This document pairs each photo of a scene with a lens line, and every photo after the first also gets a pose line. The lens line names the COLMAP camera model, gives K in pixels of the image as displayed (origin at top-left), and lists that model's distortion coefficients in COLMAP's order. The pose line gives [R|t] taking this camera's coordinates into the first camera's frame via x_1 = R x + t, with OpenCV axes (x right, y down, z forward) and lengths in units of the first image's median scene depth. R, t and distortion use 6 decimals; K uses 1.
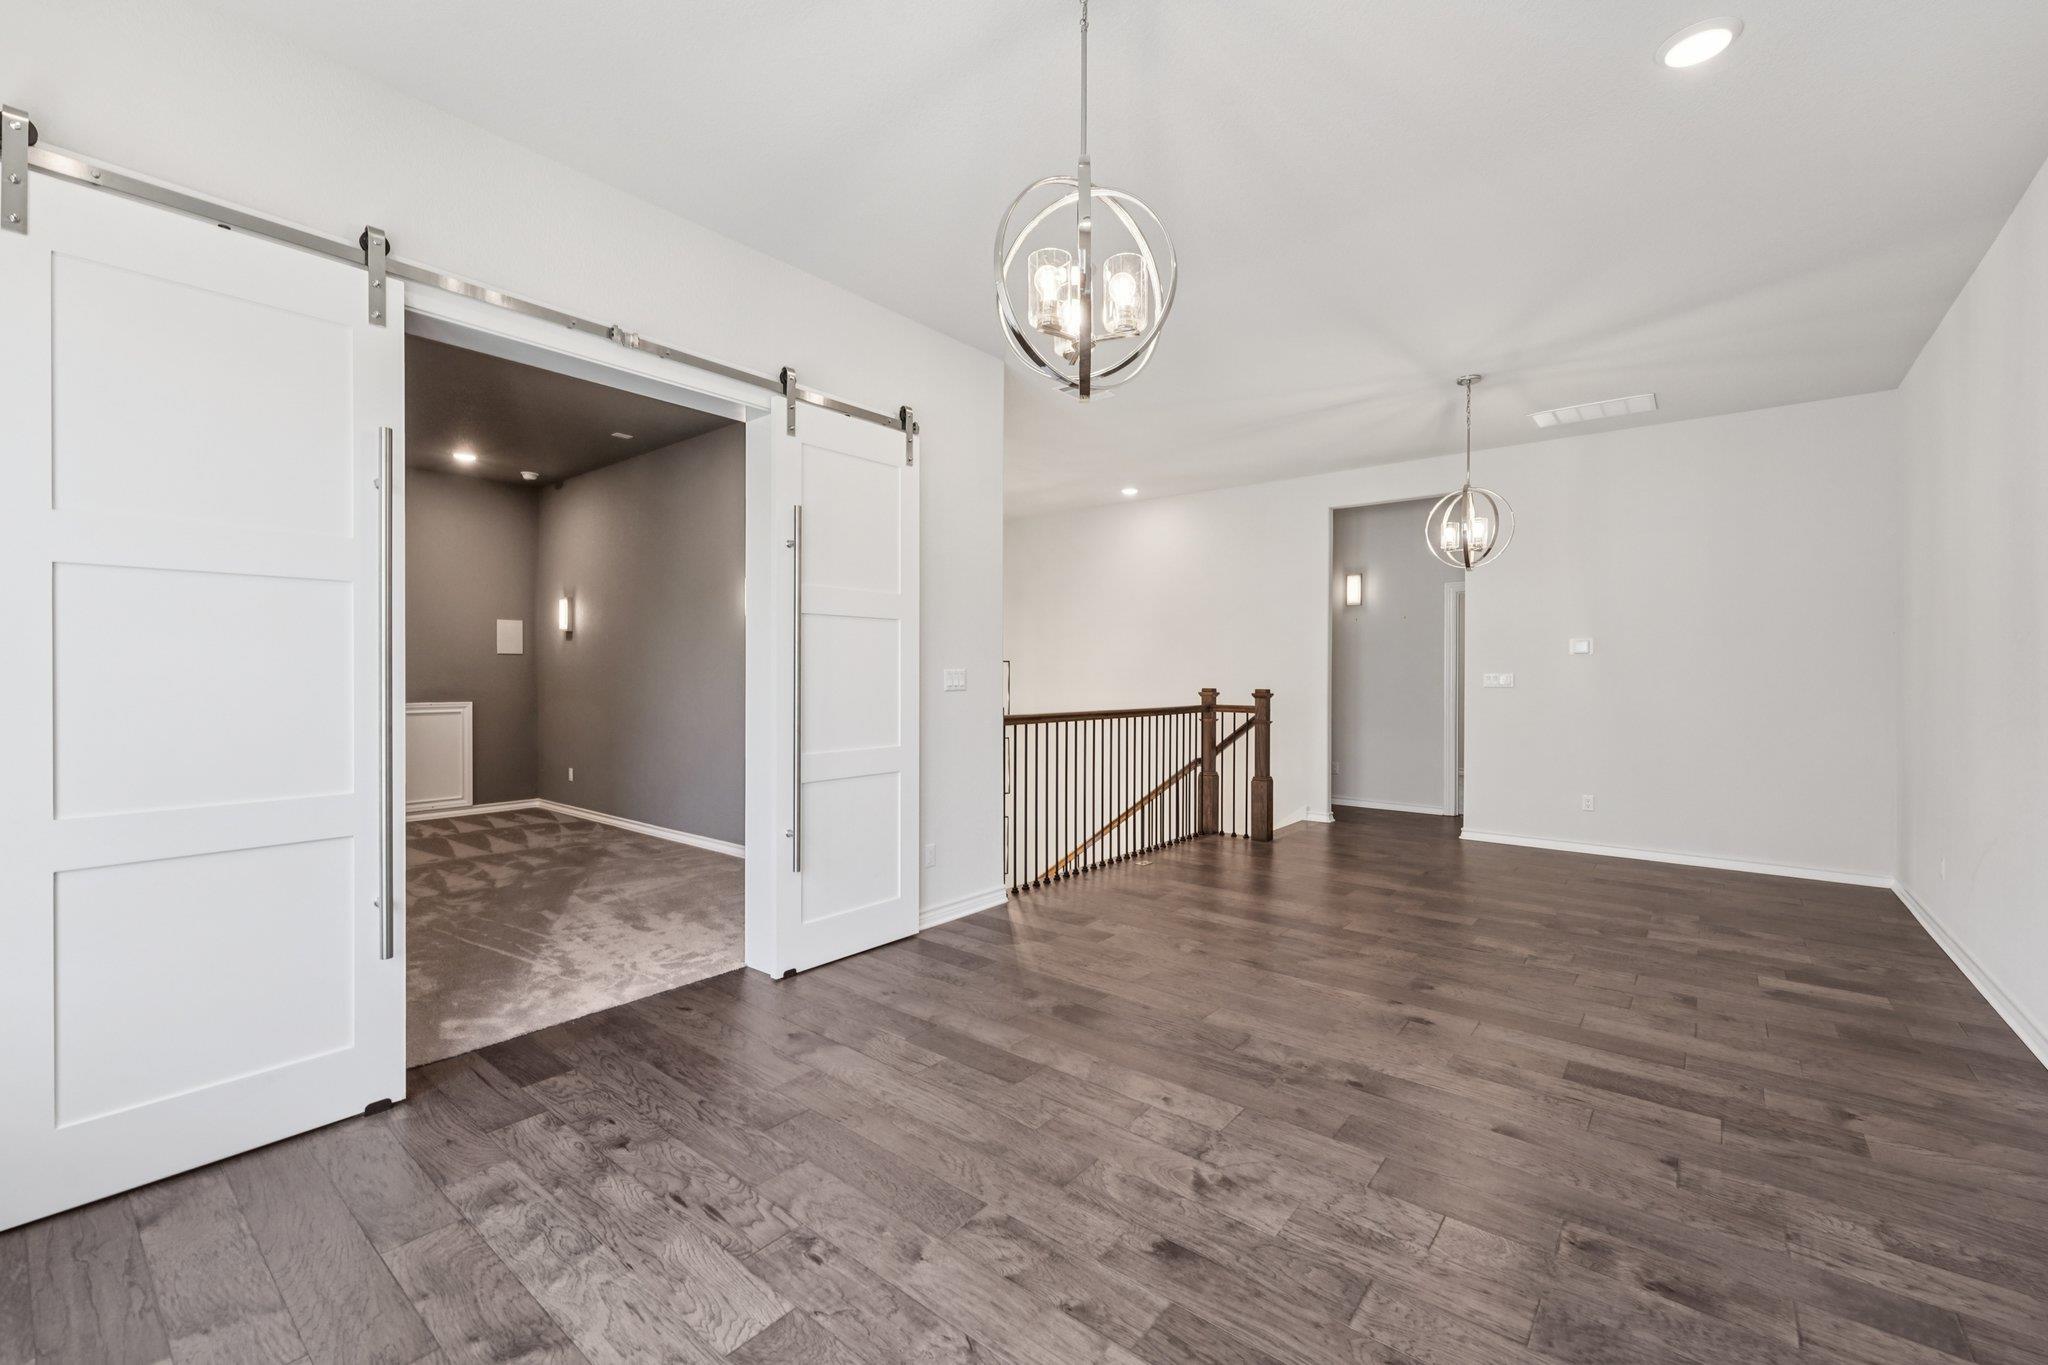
lens RADIAL K [[845.1, 0, 1016.9], [0, 845.1, 682.1], [0, 0, 1]] dist [0.011006, 0.000121]
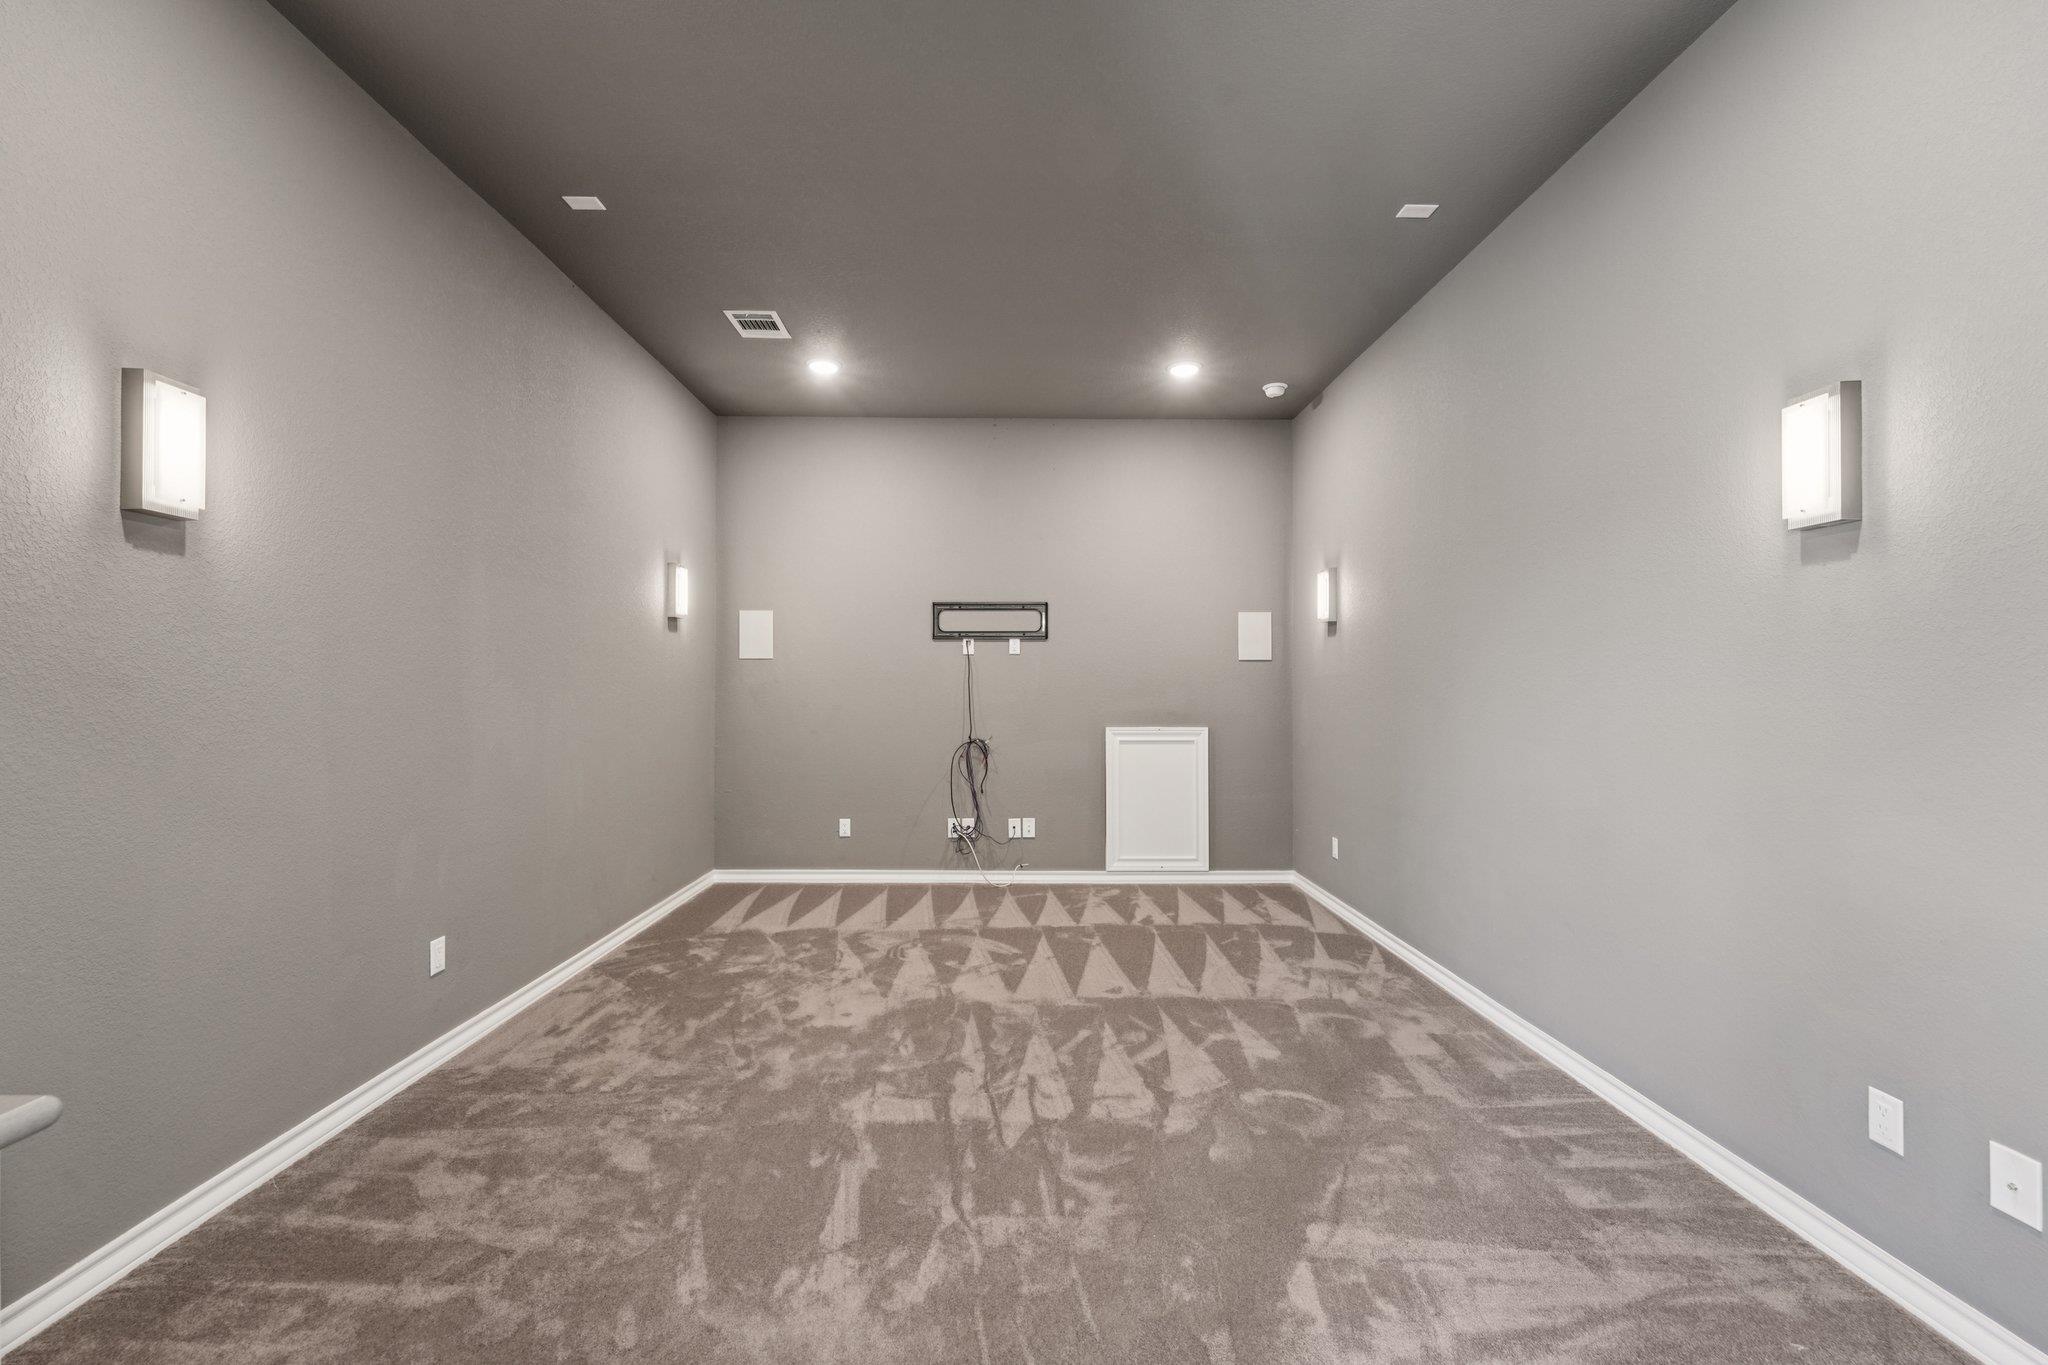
lens RADIAL K [[845.1, 0, 1016.9], [0, 845.1, 682.1], [0, 0, 1]] dist [0.011006, 0.000121]
pose [[0.644773, -0.010489, -0.764302, -0.196326], [0.000269, 0.999909, -0.013496, -0.005394], [0.764374, 0.008496, 0.644717, 0.412838]]
